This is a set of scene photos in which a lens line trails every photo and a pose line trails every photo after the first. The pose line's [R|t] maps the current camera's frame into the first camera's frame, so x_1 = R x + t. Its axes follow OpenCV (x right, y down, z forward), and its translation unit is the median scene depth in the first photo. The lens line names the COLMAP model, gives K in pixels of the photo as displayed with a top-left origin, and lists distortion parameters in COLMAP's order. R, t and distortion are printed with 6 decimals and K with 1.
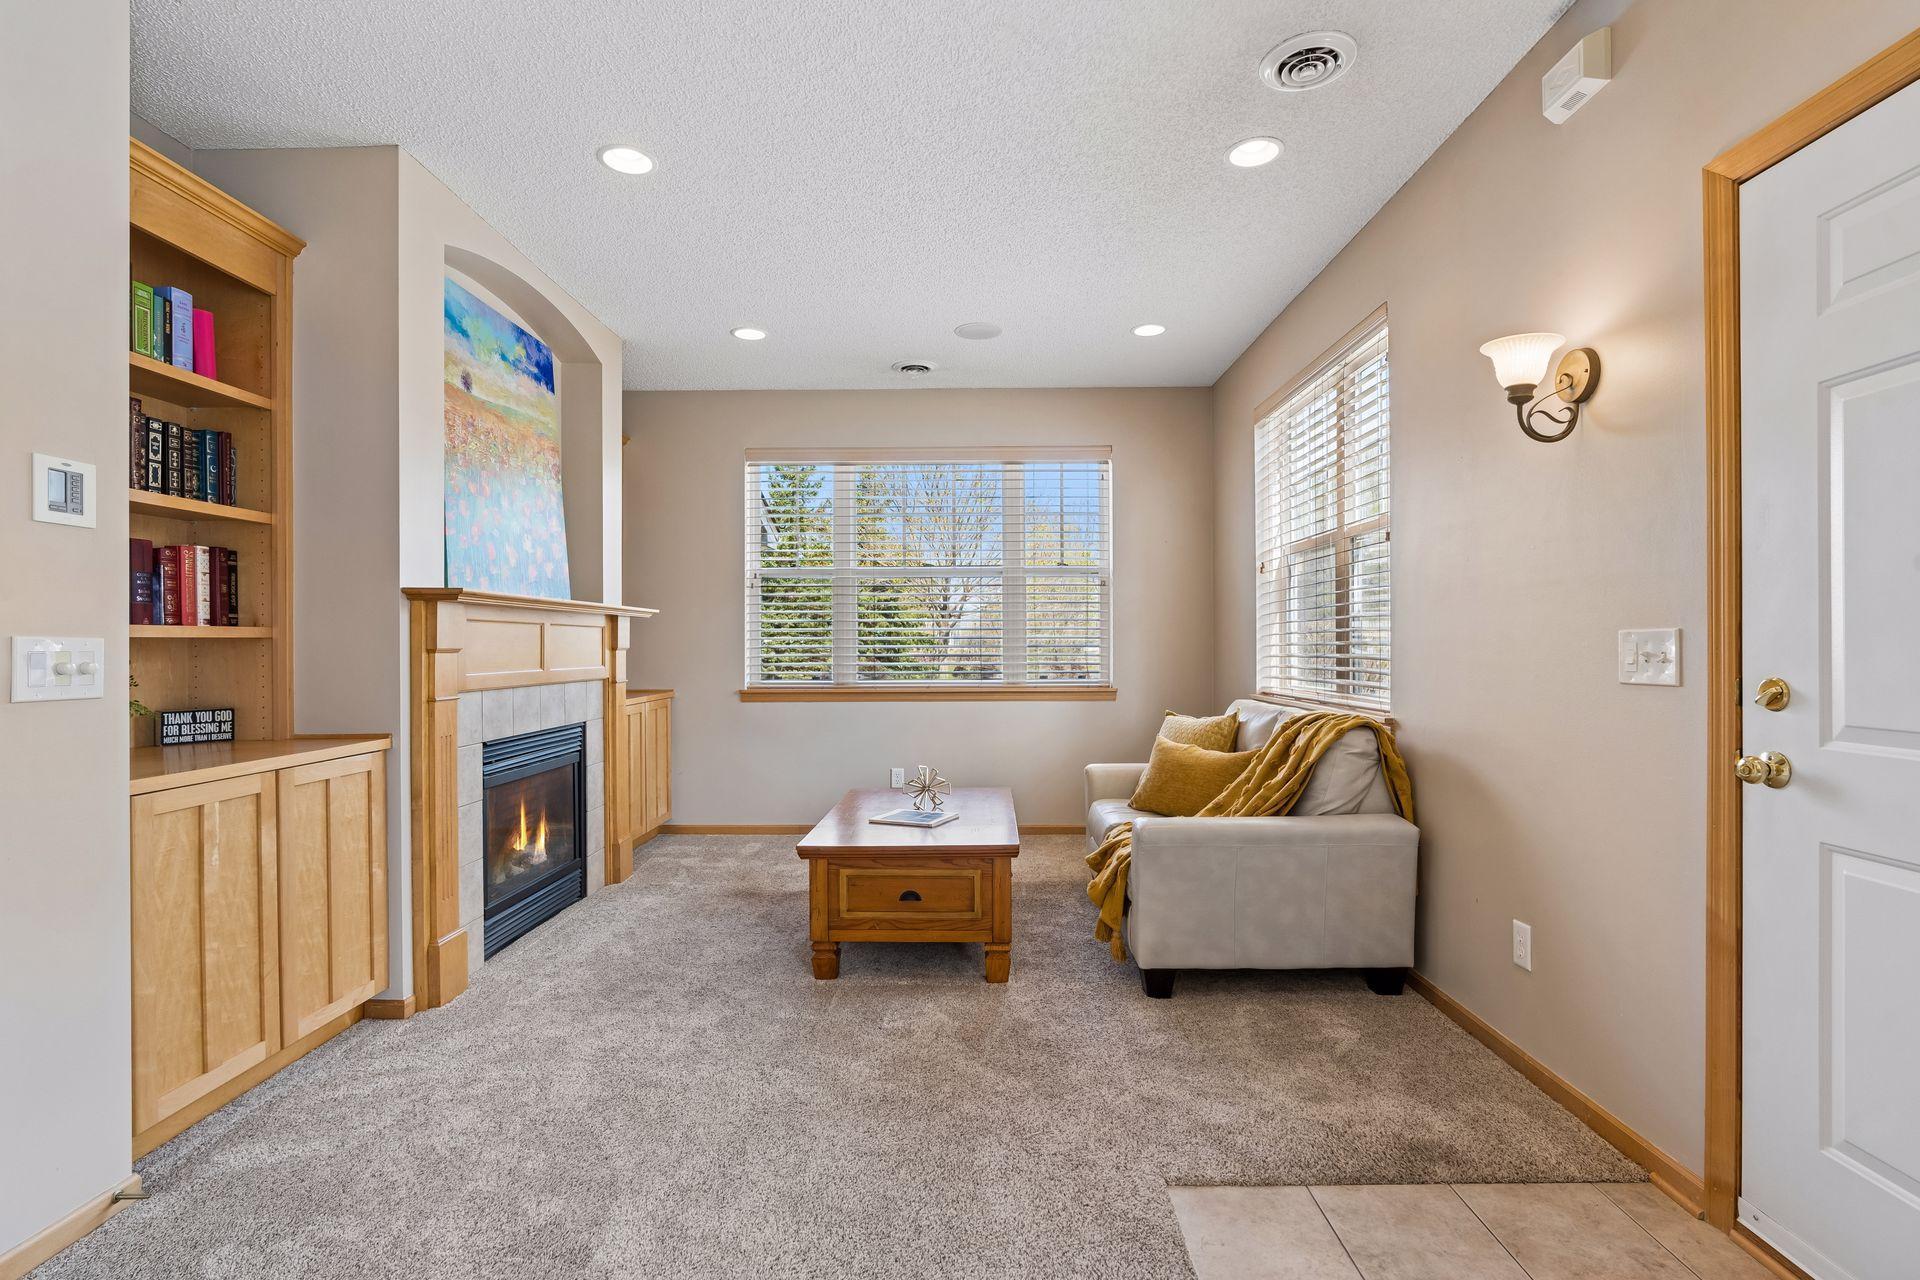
lens RADIAL K [[906.7, 0, 967.1], [0, 906.7, 638.7], [0, 0, 1]] dist [-0.020707, 0.009856]
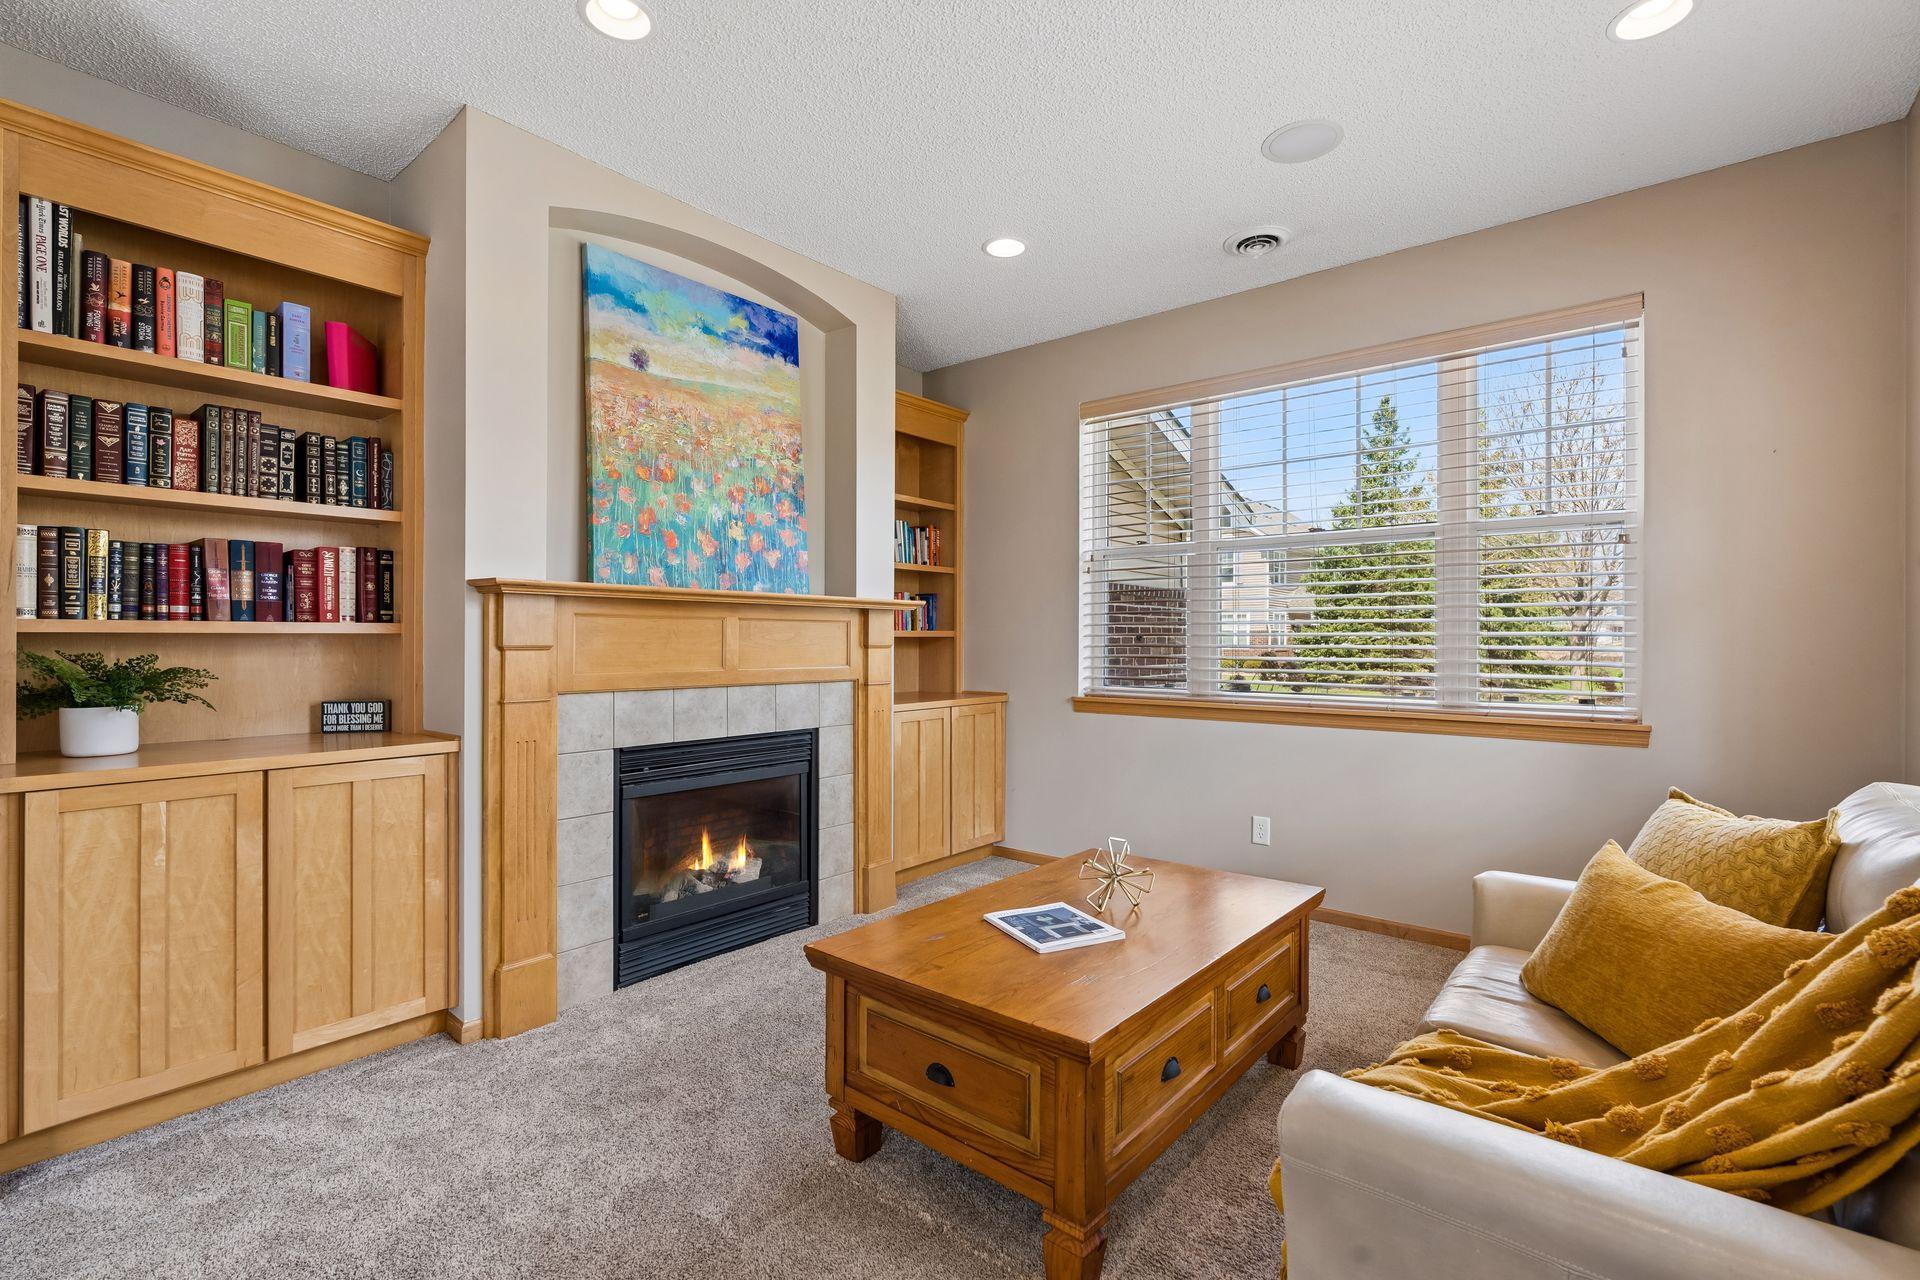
lens RADIAL K [[867.1, 0, 971.6], [0, 867.1, 636.6], [0, 0, 1]] dist [-0.012398, 0.009320]
pose [[0.774784, 0.004601, -0.632209, 0.314297], [-0.002447, 0.999988, 0.004279, -0.003064], [0.632221, -0.001768, 0.774786, 0.586646]]
